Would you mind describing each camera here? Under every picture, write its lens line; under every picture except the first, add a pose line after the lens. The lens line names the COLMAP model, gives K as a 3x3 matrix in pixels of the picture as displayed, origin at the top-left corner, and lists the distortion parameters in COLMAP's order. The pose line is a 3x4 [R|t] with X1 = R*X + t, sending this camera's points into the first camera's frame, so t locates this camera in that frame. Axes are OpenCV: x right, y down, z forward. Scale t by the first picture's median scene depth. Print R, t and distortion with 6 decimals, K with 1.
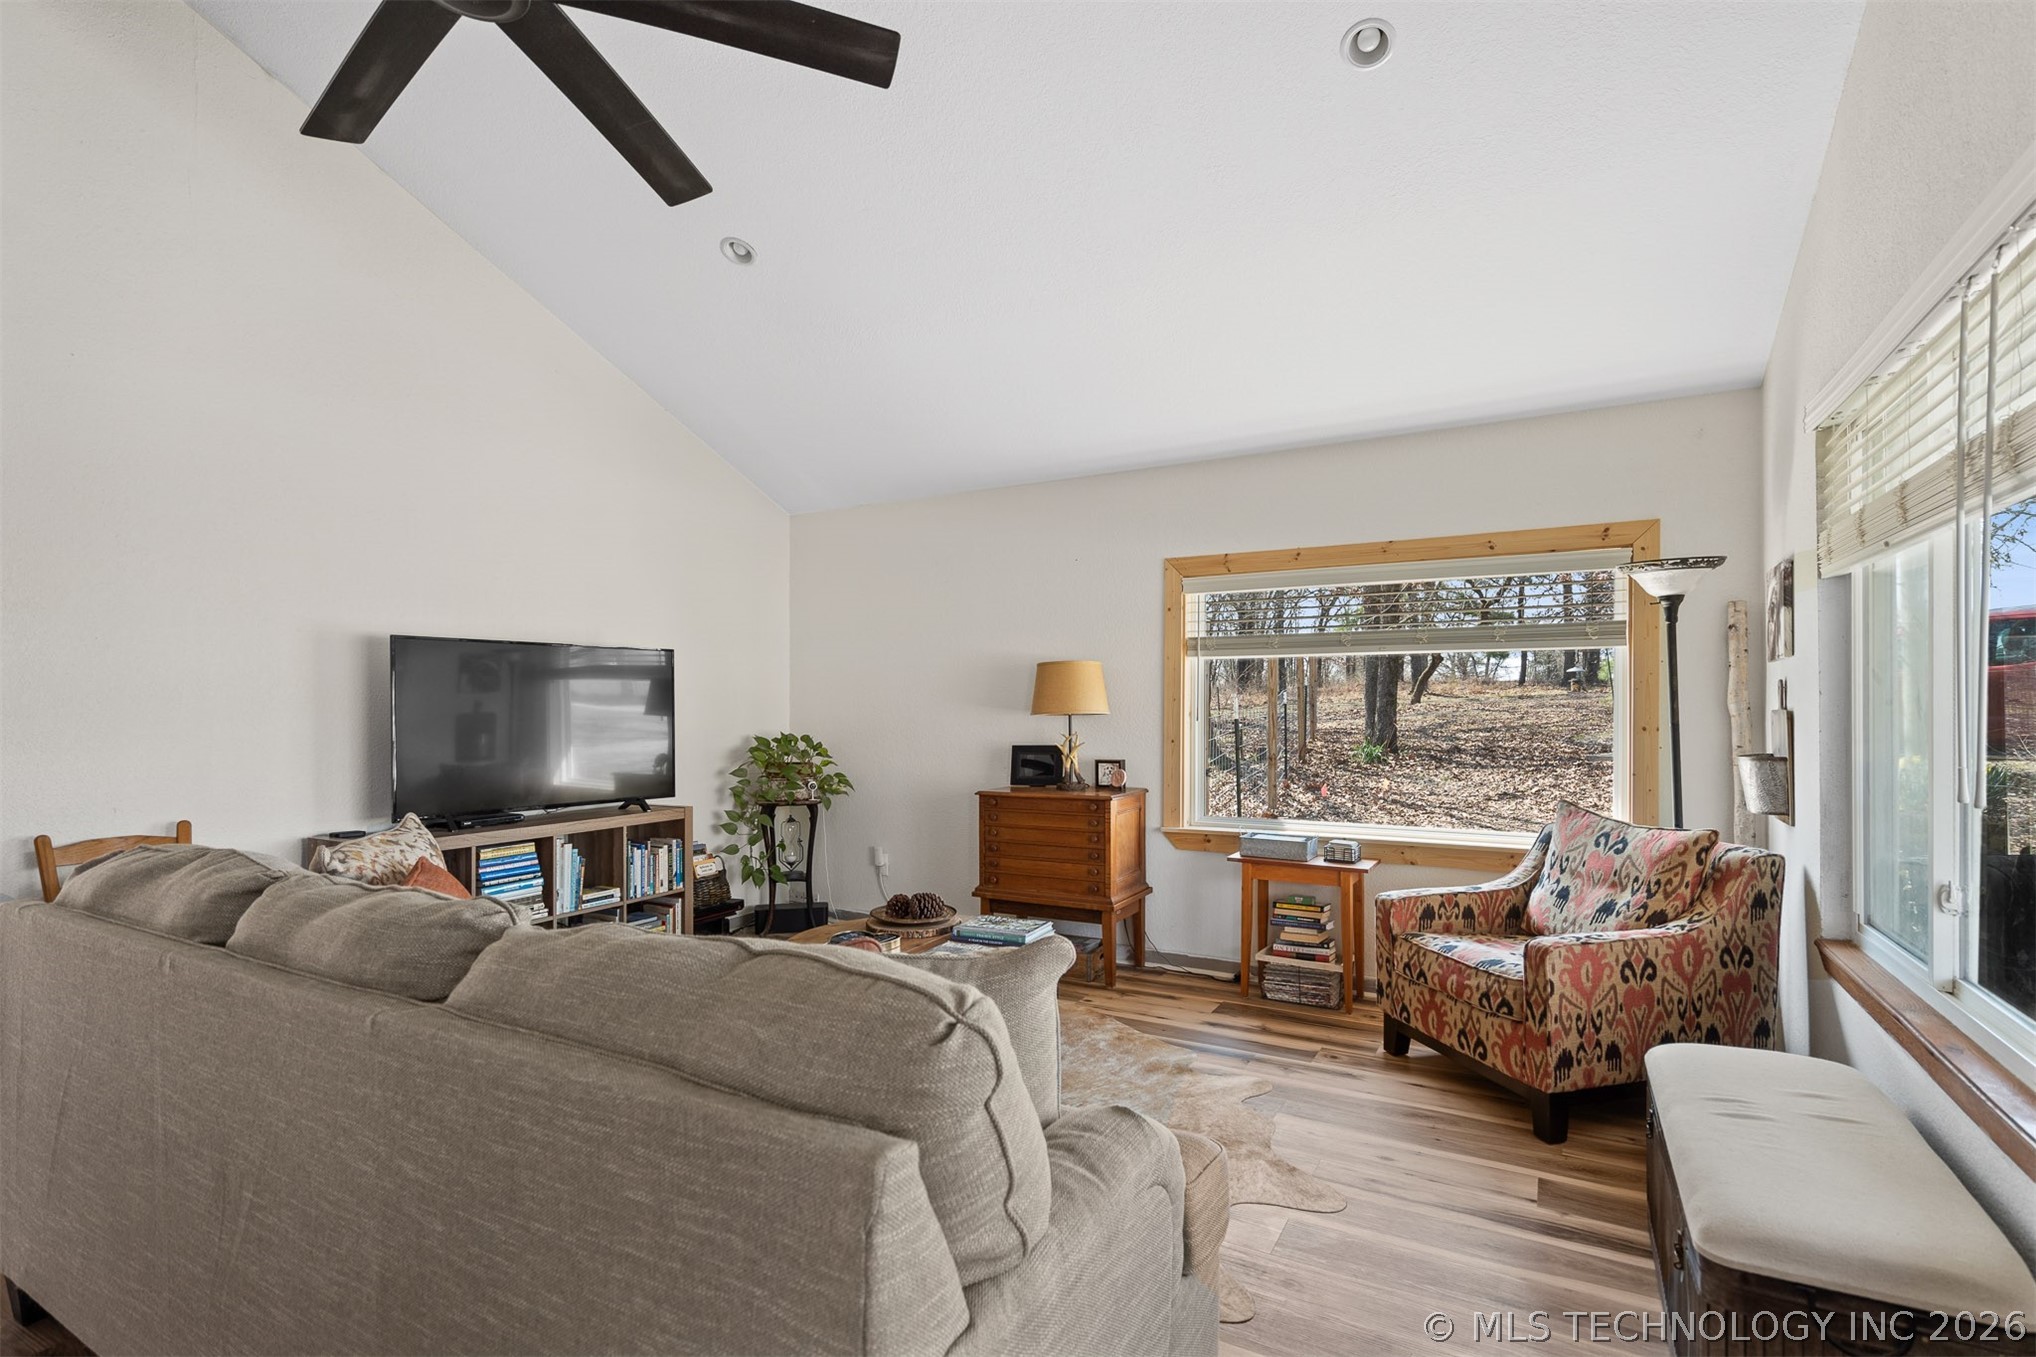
lens RADIAL K [[963.0, 0, 1030.3], [0, 963.0, 692.7], [0, 0, 1]] dist [-0.001257, 0.003402]
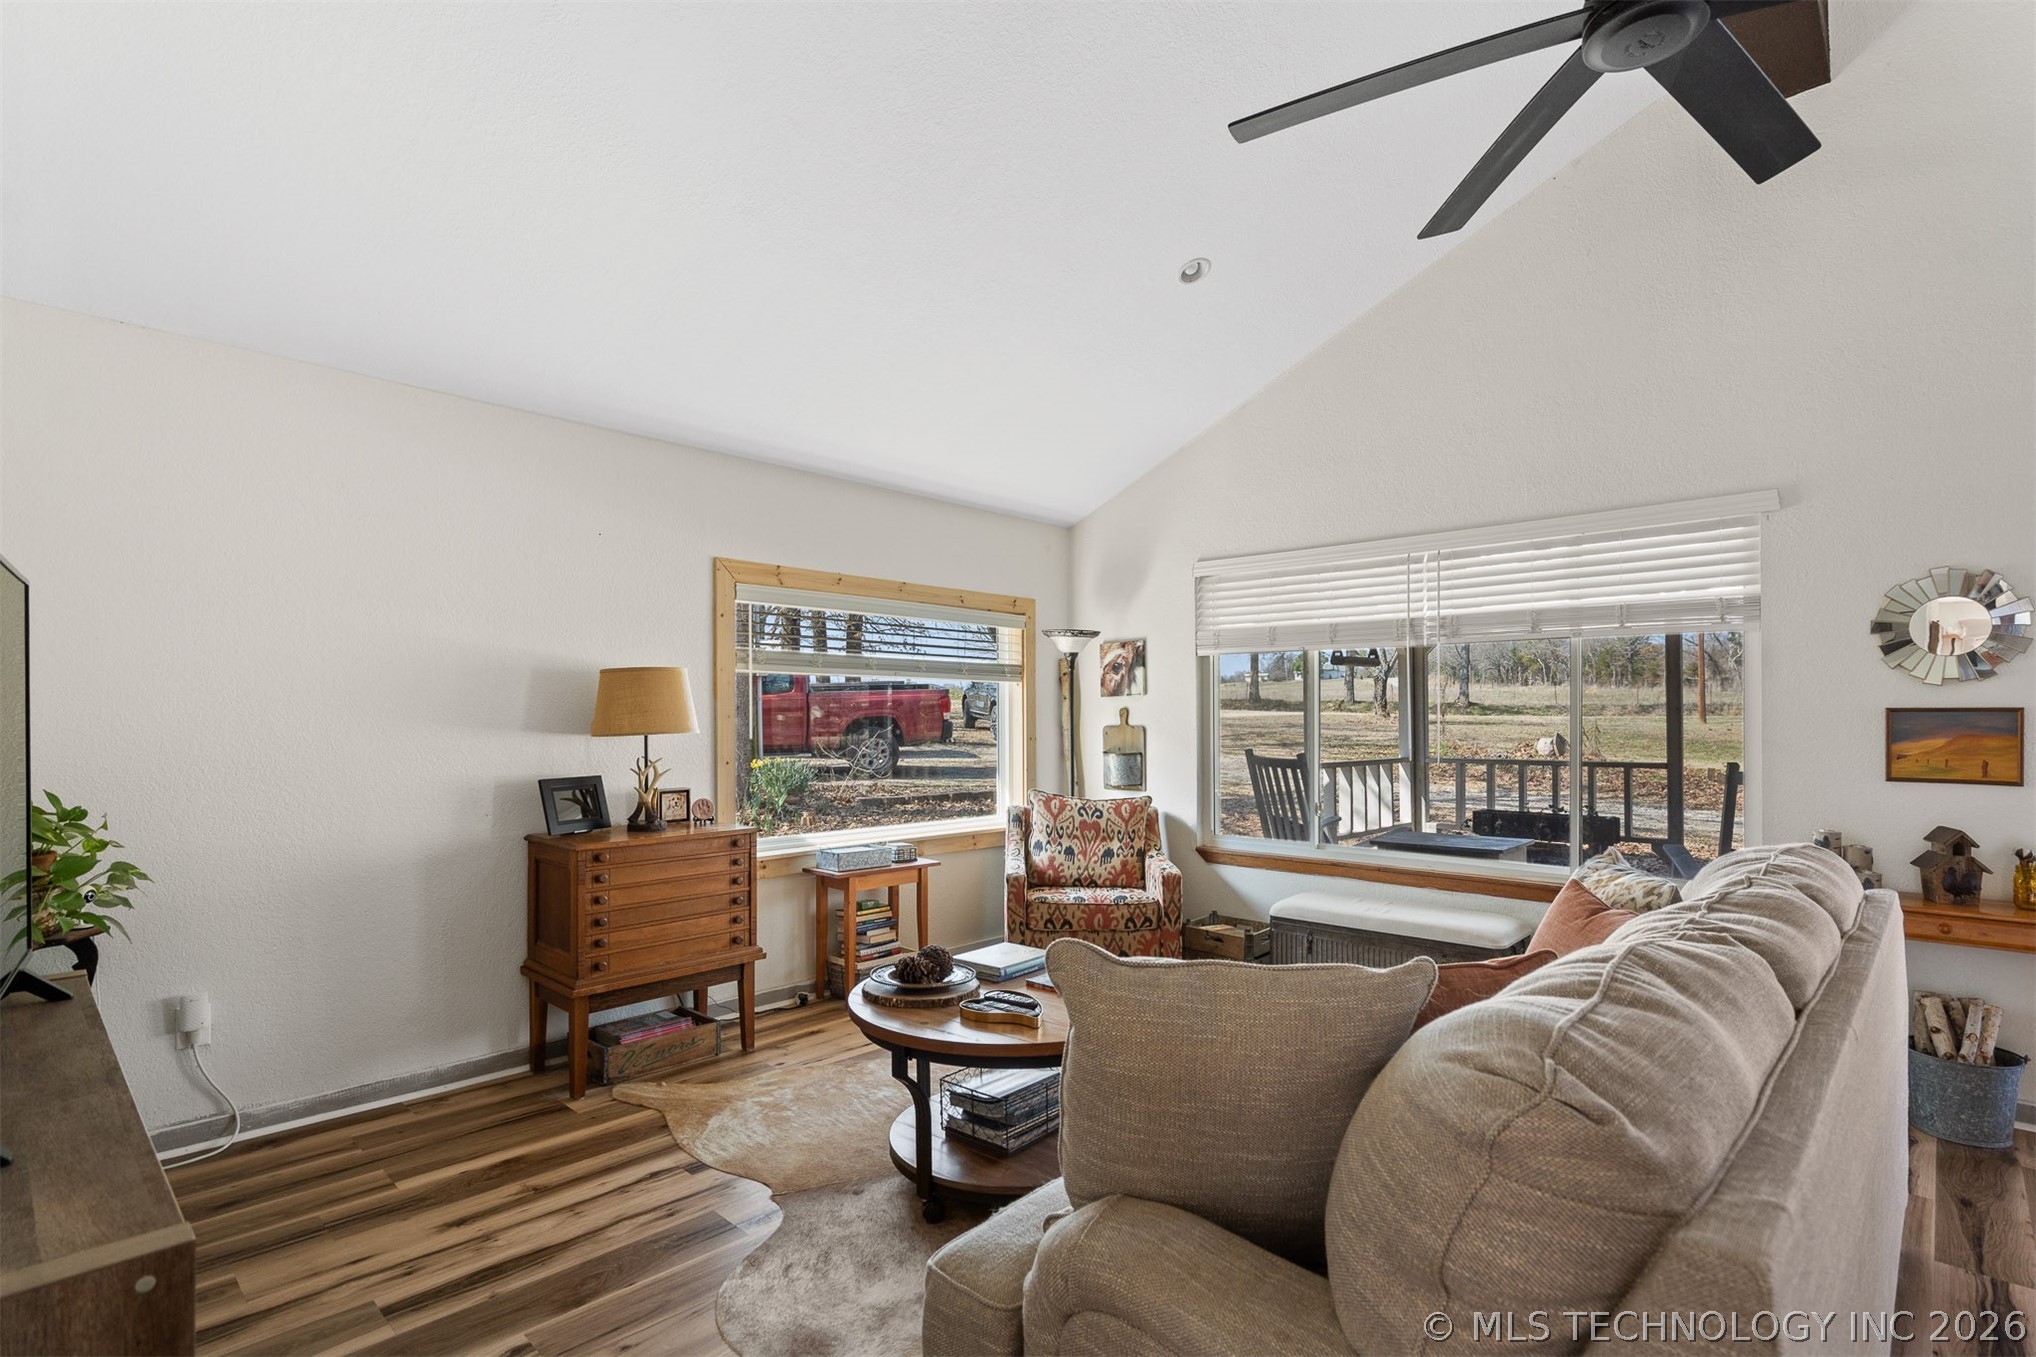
lens RADIAL K [[963.0, 0, 1034.2], [0, 963.0, 715.2], [0, 0, 1]] dist [-0.001257, 0.003402]
pose [[0.250412, 0.005735, 0.968123, -0.760879], [-0.013780, 0.999902, -0.002359, 0.004135], [-0.968041, -0.012750, 0.250466, 0.590053]]
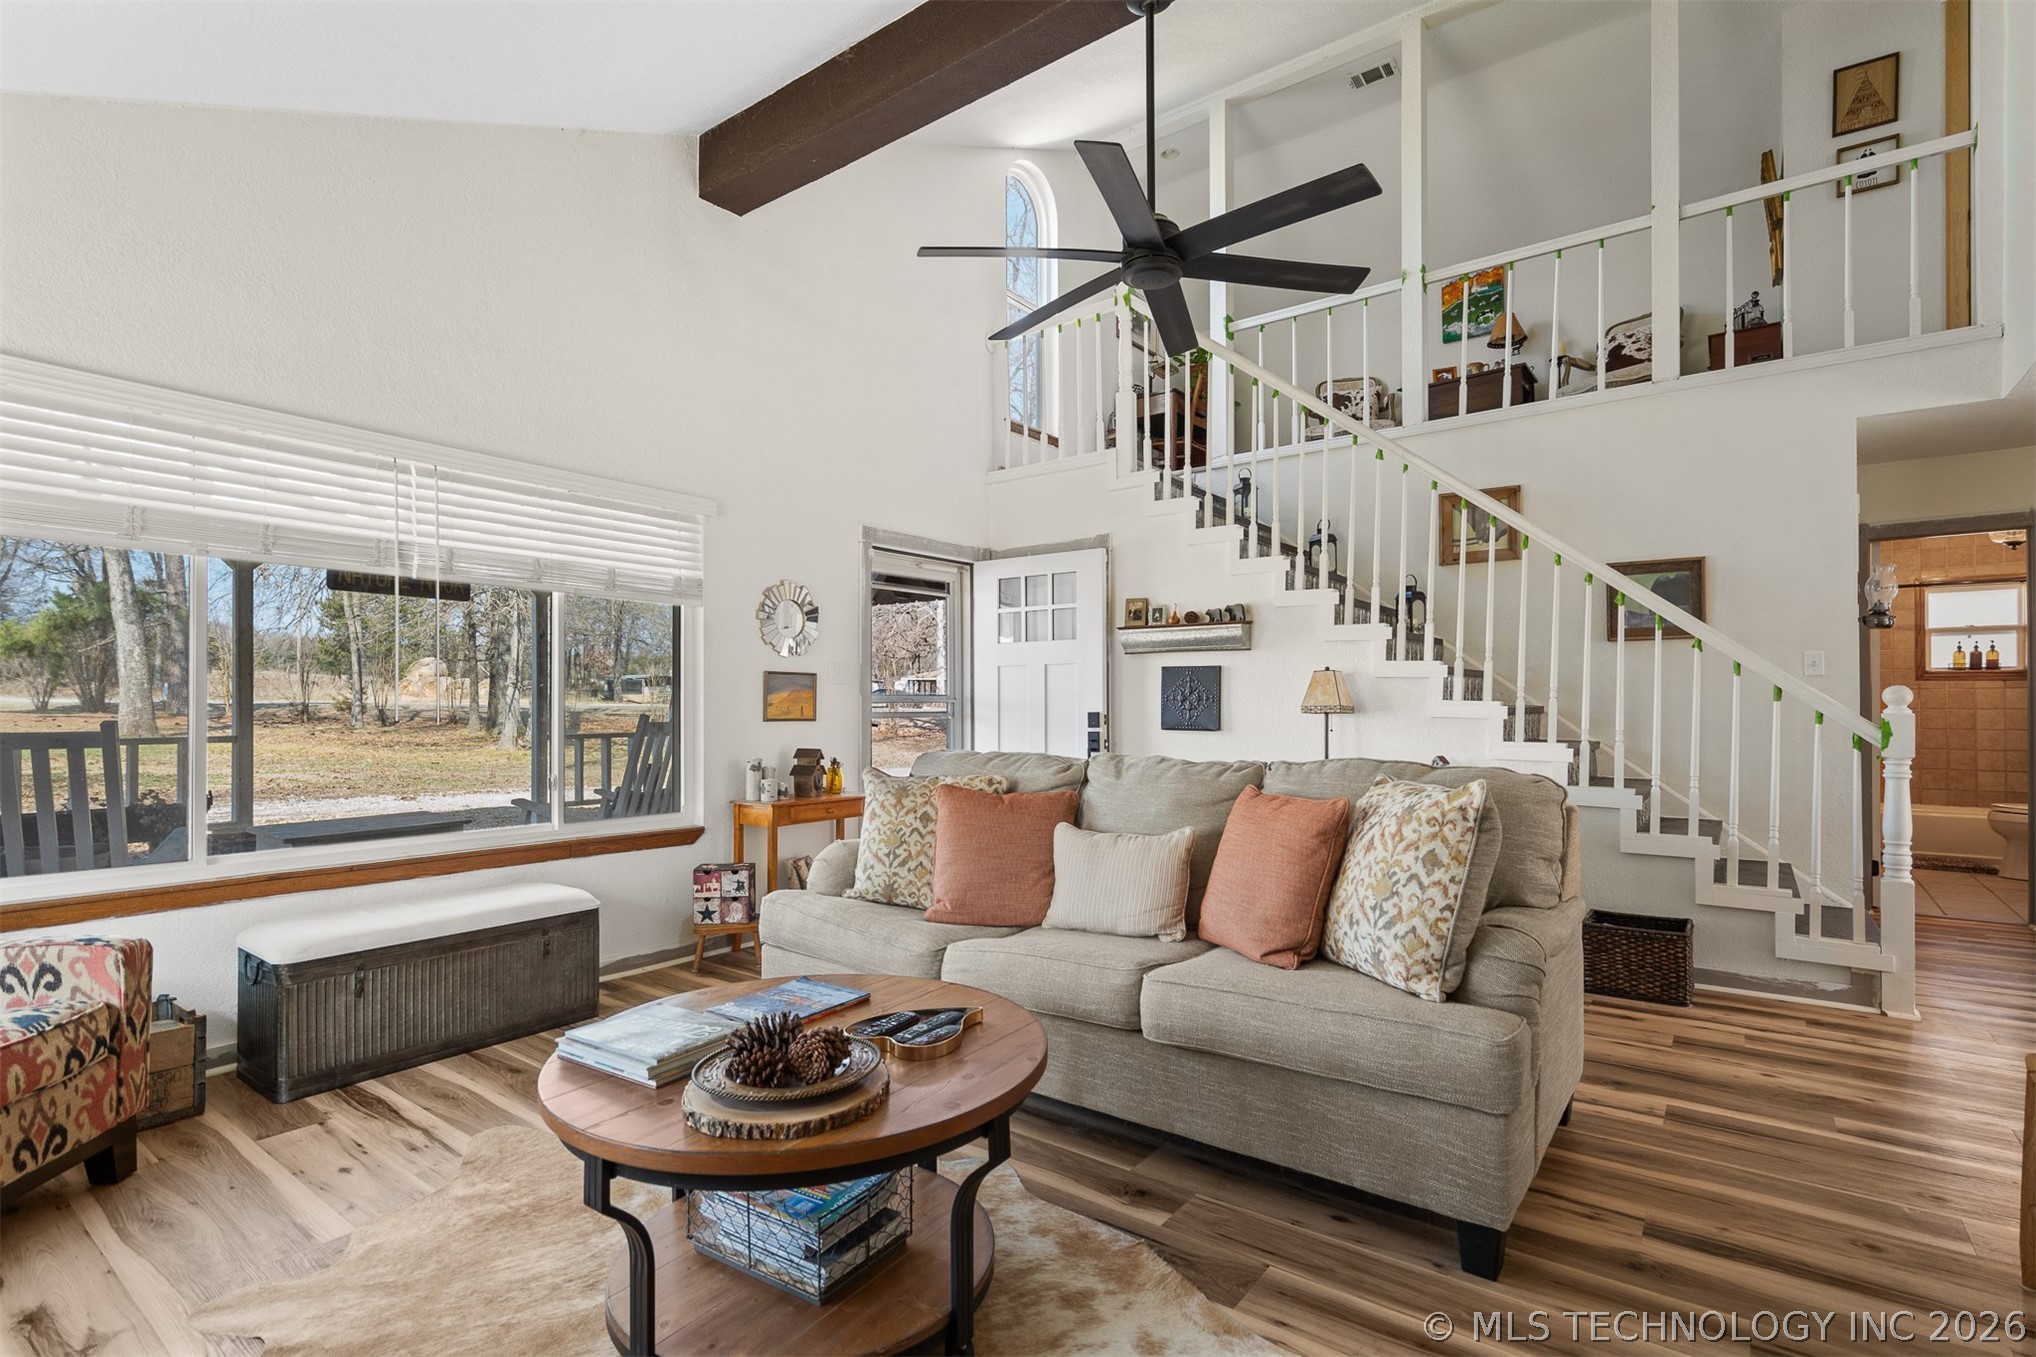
lens RADIAL K [[963.0, 0, 1018.6], [0, 963.0, 712.5], [0, 0, 1]] dist [-0.001257, 0.003402]
pose [[-0.990015, 0.005875, 0.140841, -0.261580], [0.004675, 0.999950, -0.008853, 0.049776], [-0.140886, -0.008106, -0.989993, 1.230794]]
